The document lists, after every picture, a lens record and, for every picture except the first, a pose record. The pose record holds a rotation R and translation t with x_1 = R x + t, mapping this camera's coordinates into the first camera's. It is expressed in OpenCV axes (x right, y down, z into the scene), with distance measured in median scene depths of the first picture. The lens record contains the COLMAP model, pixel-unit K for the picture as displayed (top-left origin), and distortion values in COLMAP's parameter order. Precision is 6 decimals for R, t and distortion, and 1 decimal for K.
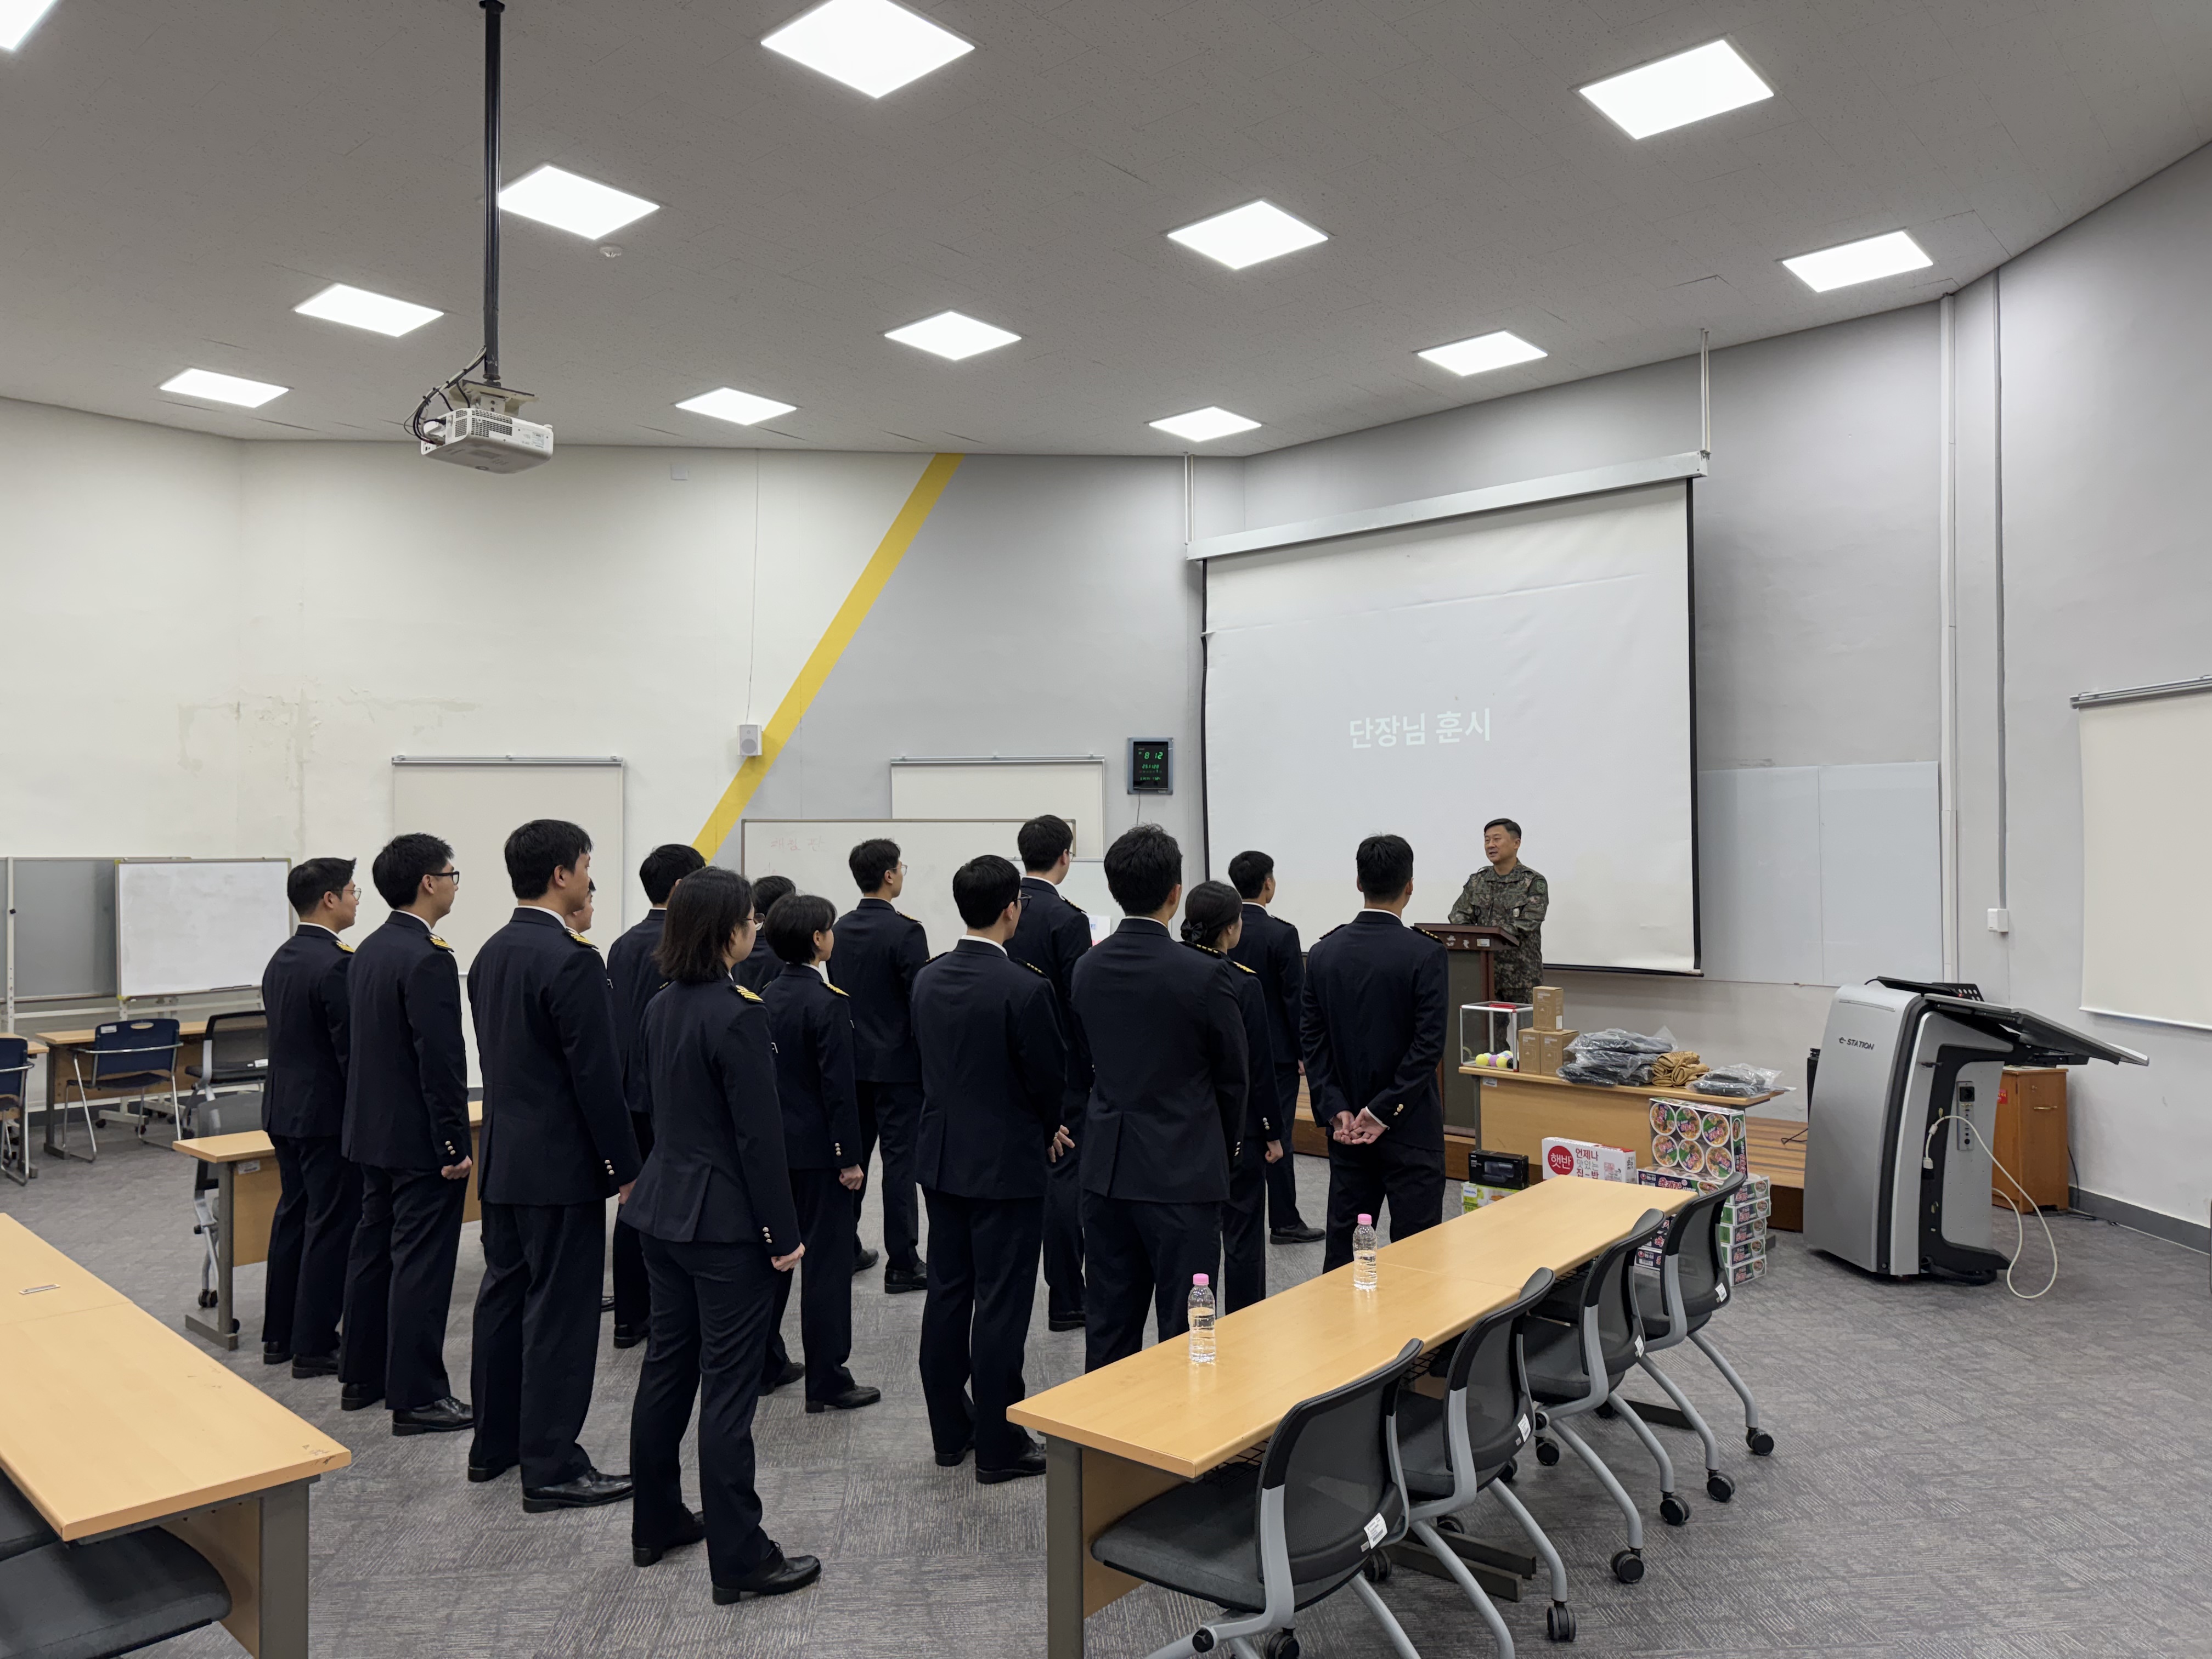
lens RADIAL K [[1550.7, 0, 1106.0], [0, 1550.7, 829.5], [0, 0, 1]] dist [0.047894, -0.062965]
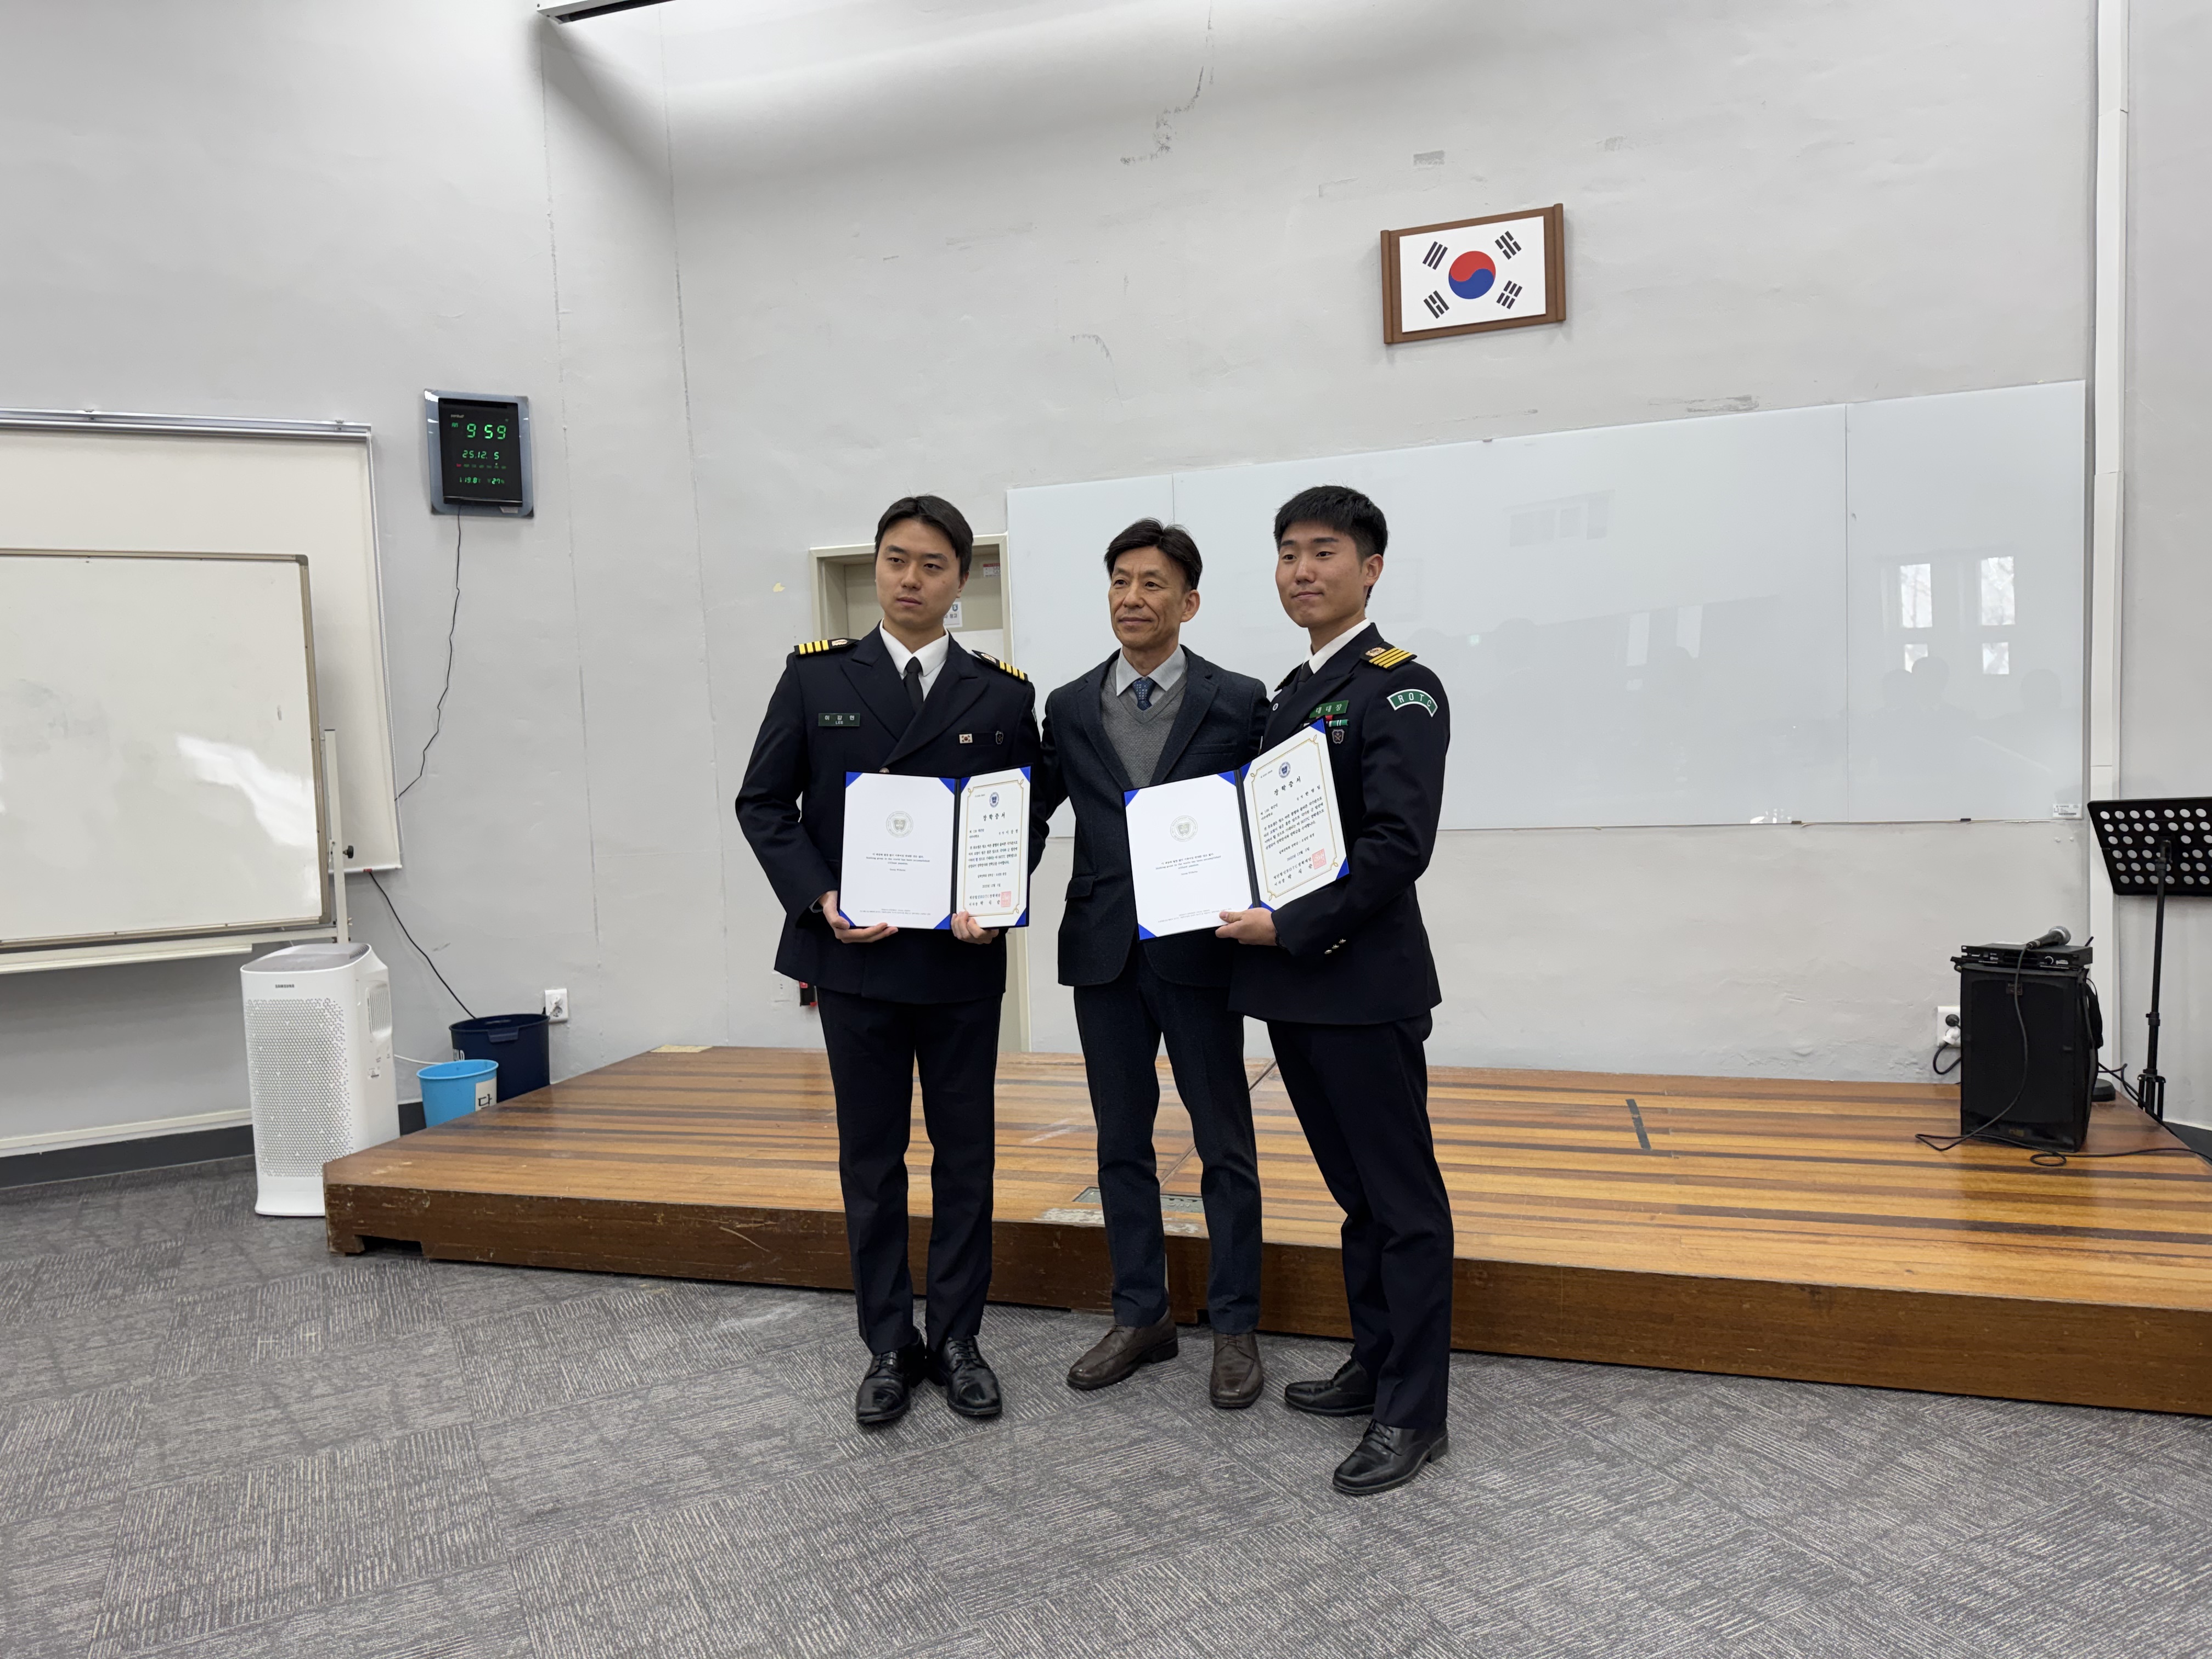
lens RADIAL K [[1550.7, 0, 1106.0], [0, 1550.7, 829.5], [0, 0, 1]] dist [0.047894, -0.062965]
pose [[0.919318, -0.056652, 0.389417, 0.011948], [0.028990, 0.996644, 0.076554, 0.042476], [-0.392447, -0.059088, 0.917875, 0.480636]]
